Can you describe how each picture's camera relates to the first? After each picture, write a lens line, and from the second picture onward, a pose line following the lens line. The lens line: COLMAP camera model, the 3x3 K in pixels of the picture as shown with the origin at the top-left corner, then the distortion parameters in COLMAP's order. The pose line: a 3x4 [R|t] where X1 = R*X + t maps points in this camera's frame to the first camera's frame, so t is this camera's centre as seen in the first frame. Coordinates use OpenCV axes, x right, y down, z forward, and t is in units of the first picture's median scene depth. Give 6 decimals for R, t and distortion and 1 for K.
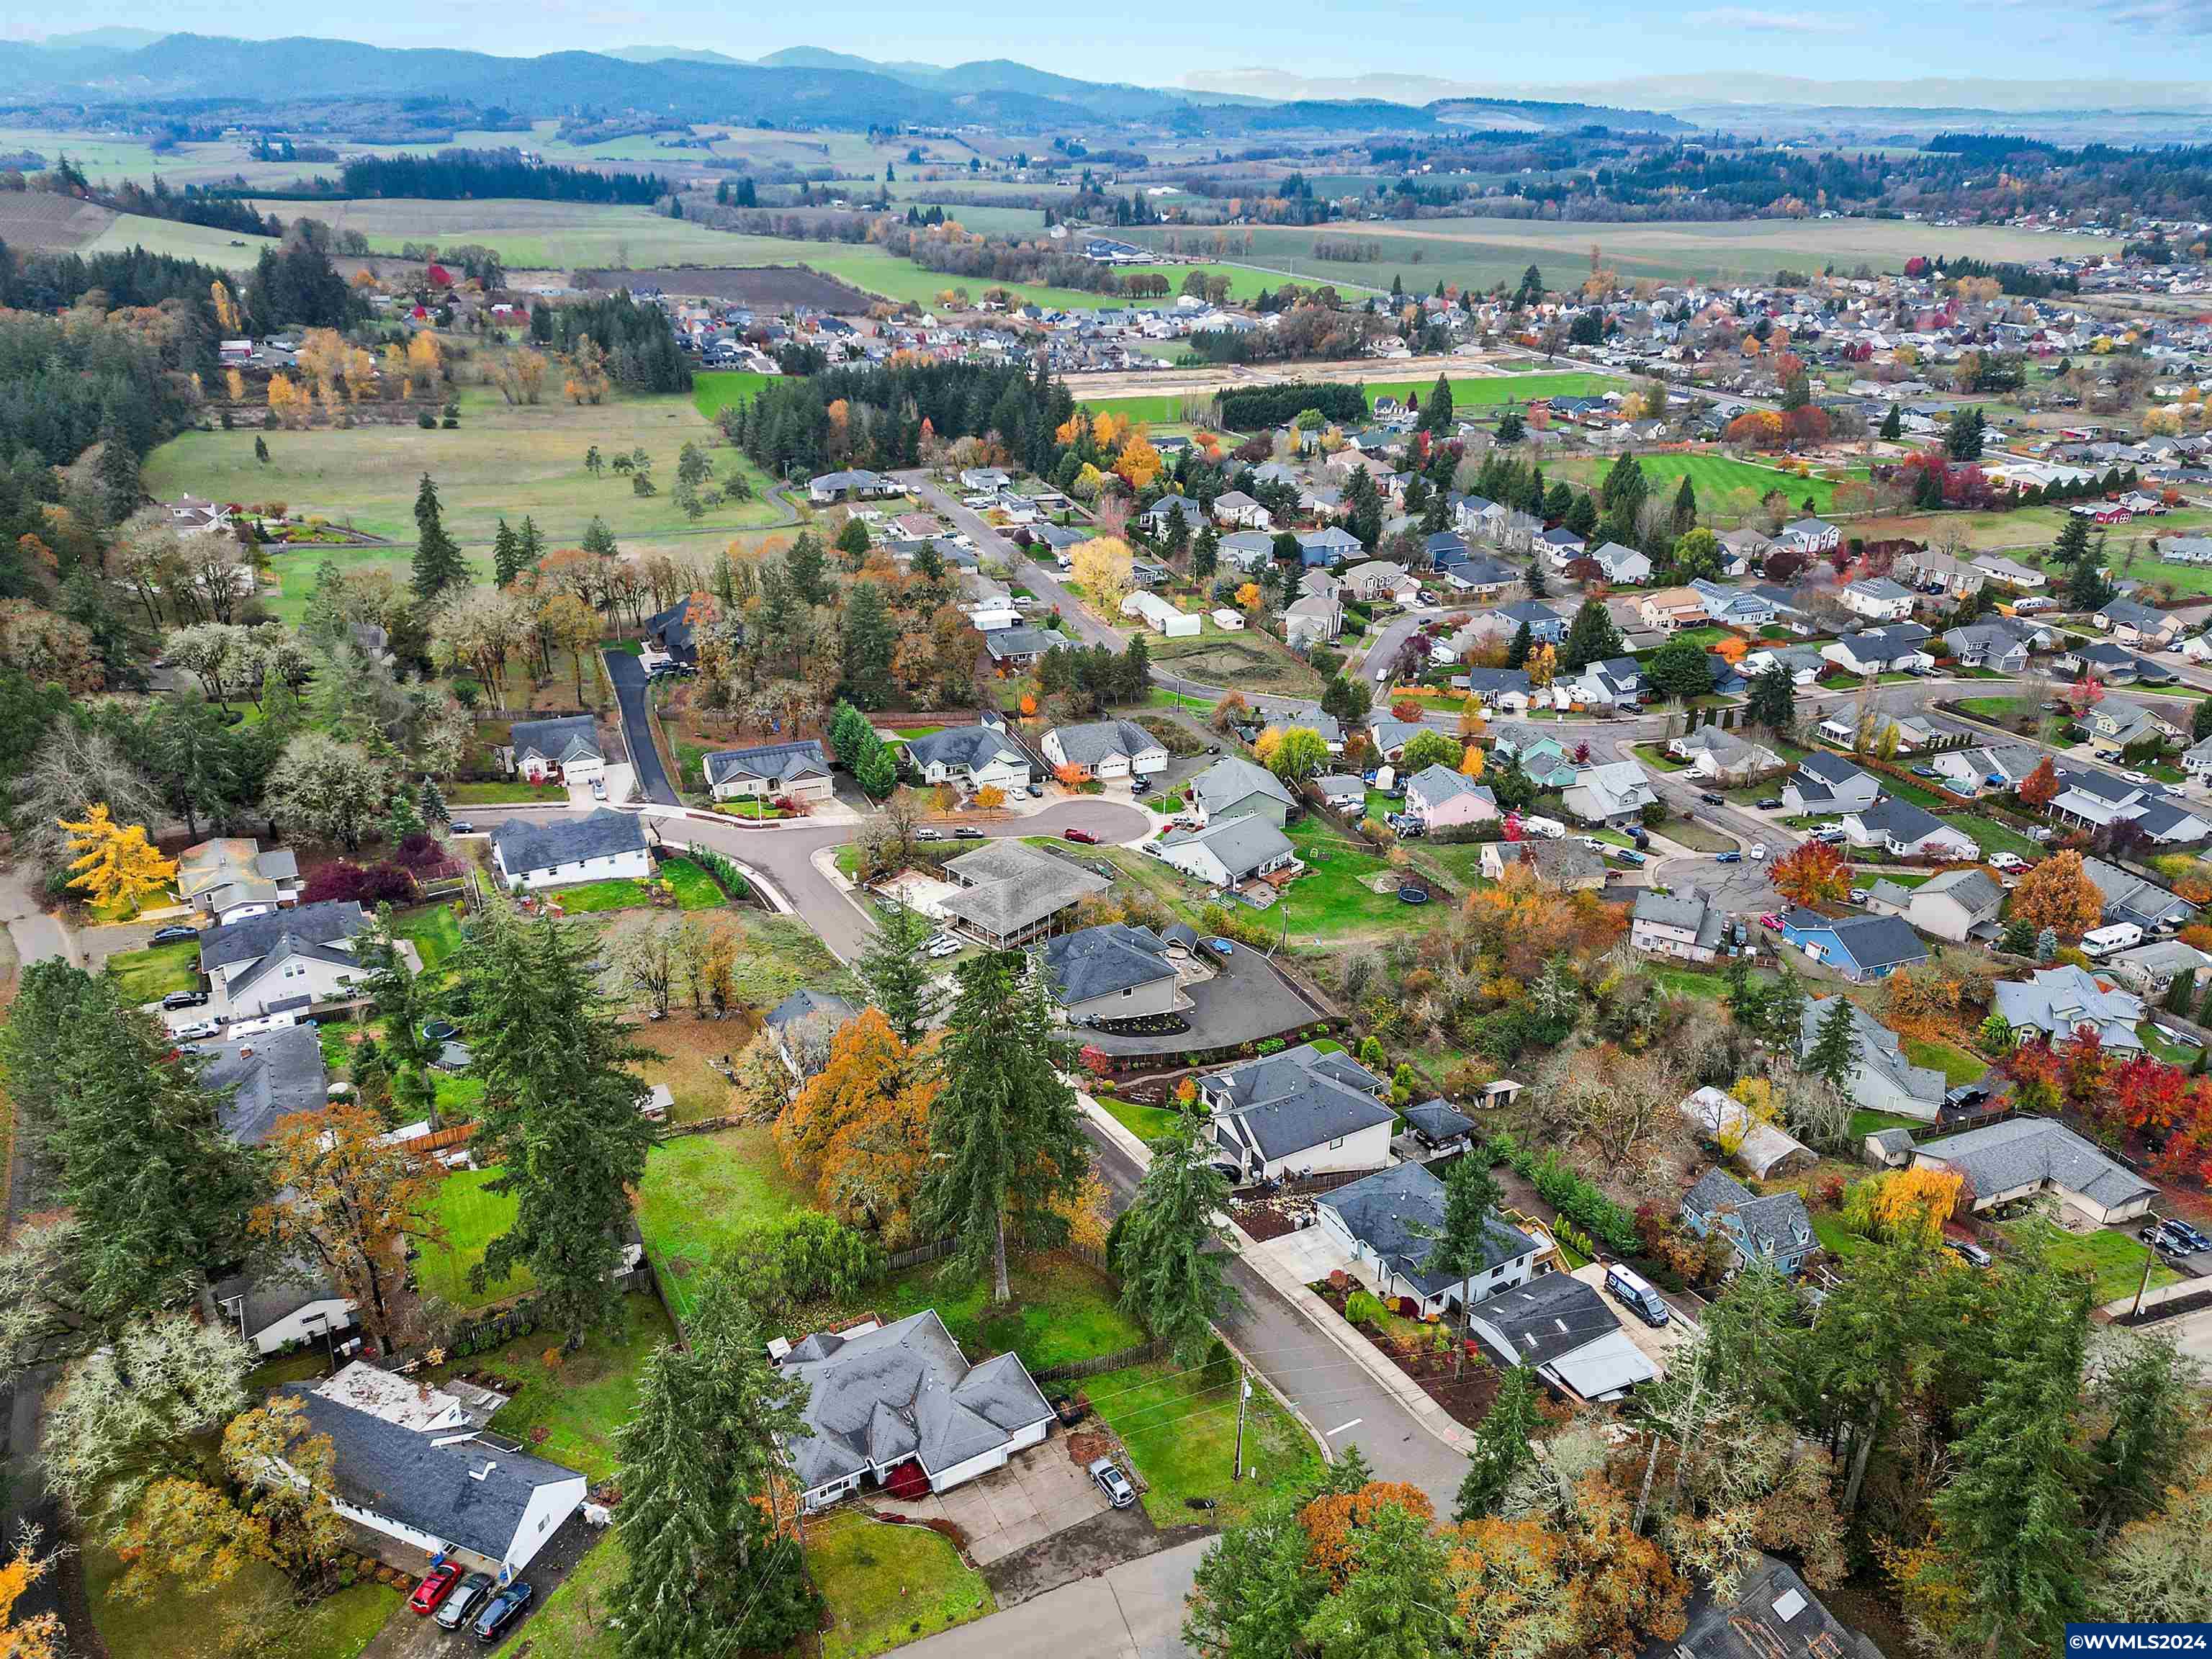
lens RADIAL K [[1599.4, 0, 1101.6], [0, 1599.4, 783.6], [0, 0, 1]] dist [0.084539, -0.081802]
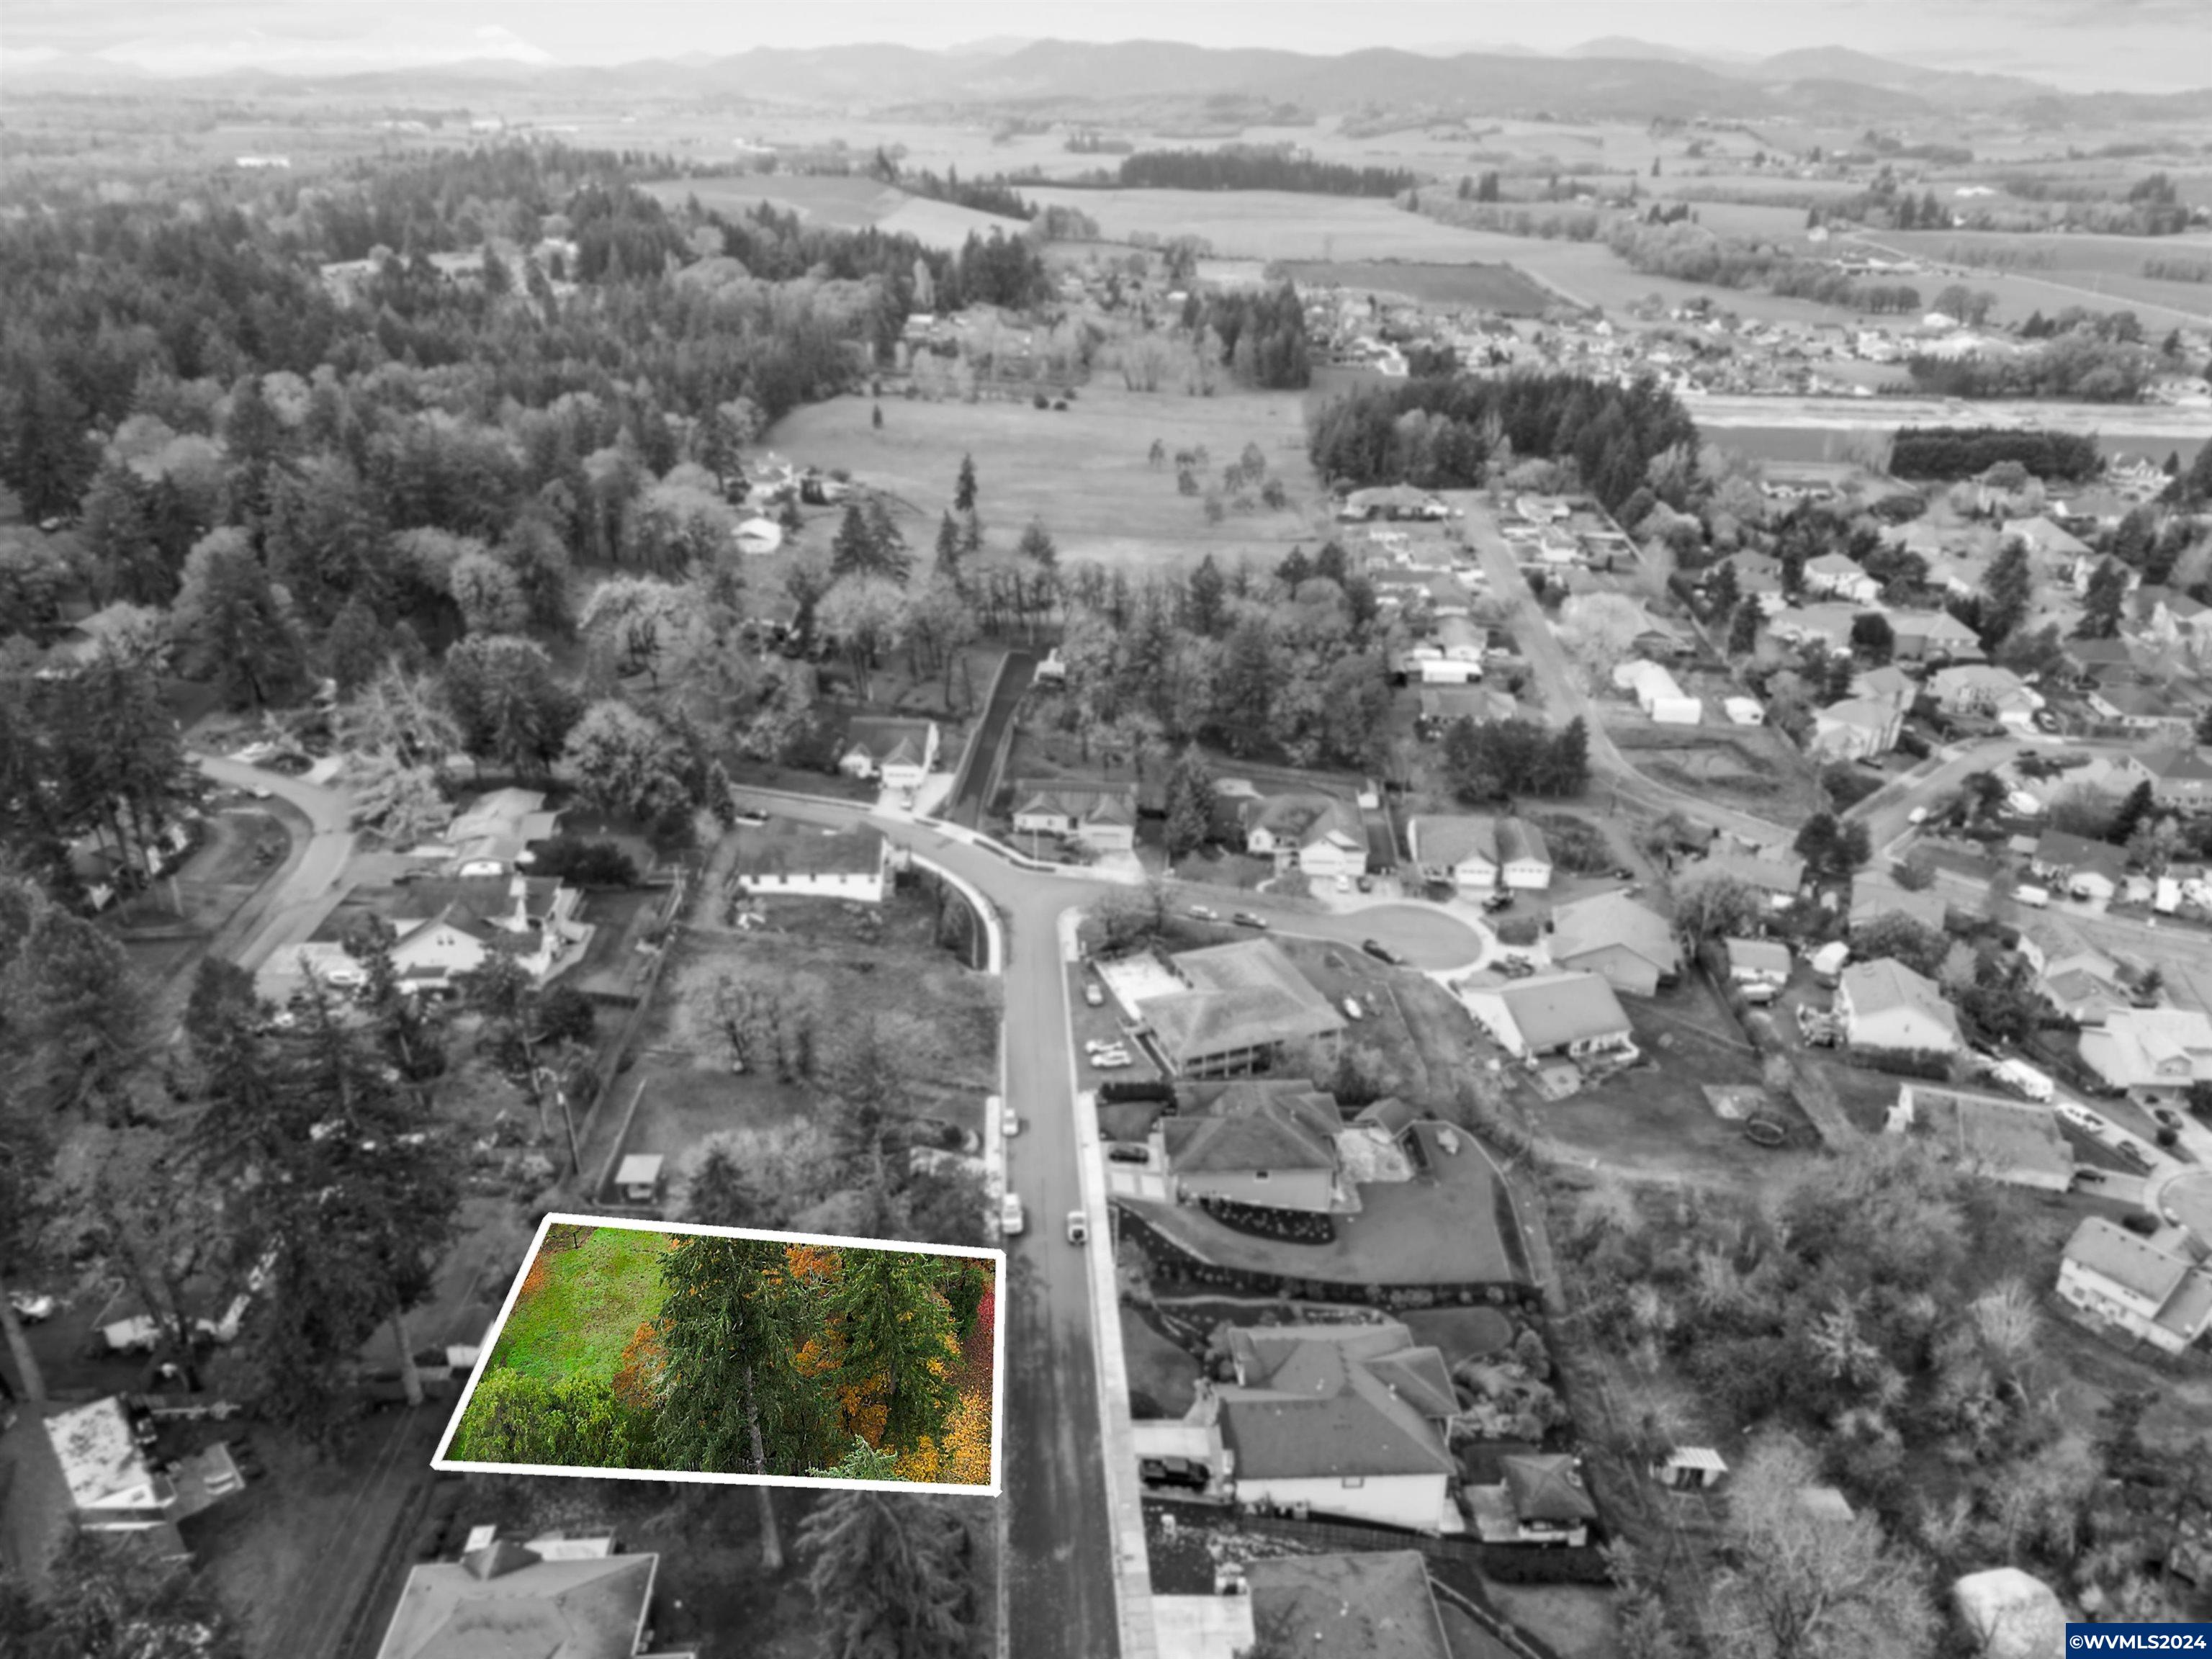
lens RADIAL K [[1599.4, 0, 1101.6], [0, 1599.4, 783.6], [0, 0, 1]] dist [0.084539, -0.081802]
pose [[0.900000, 0.173107, -0.400041, 0.114306], [-0.171899, 0.984334, 0.039209, -0.040138], [0.400562, 0.033478, 0.915658, 0.106634]]
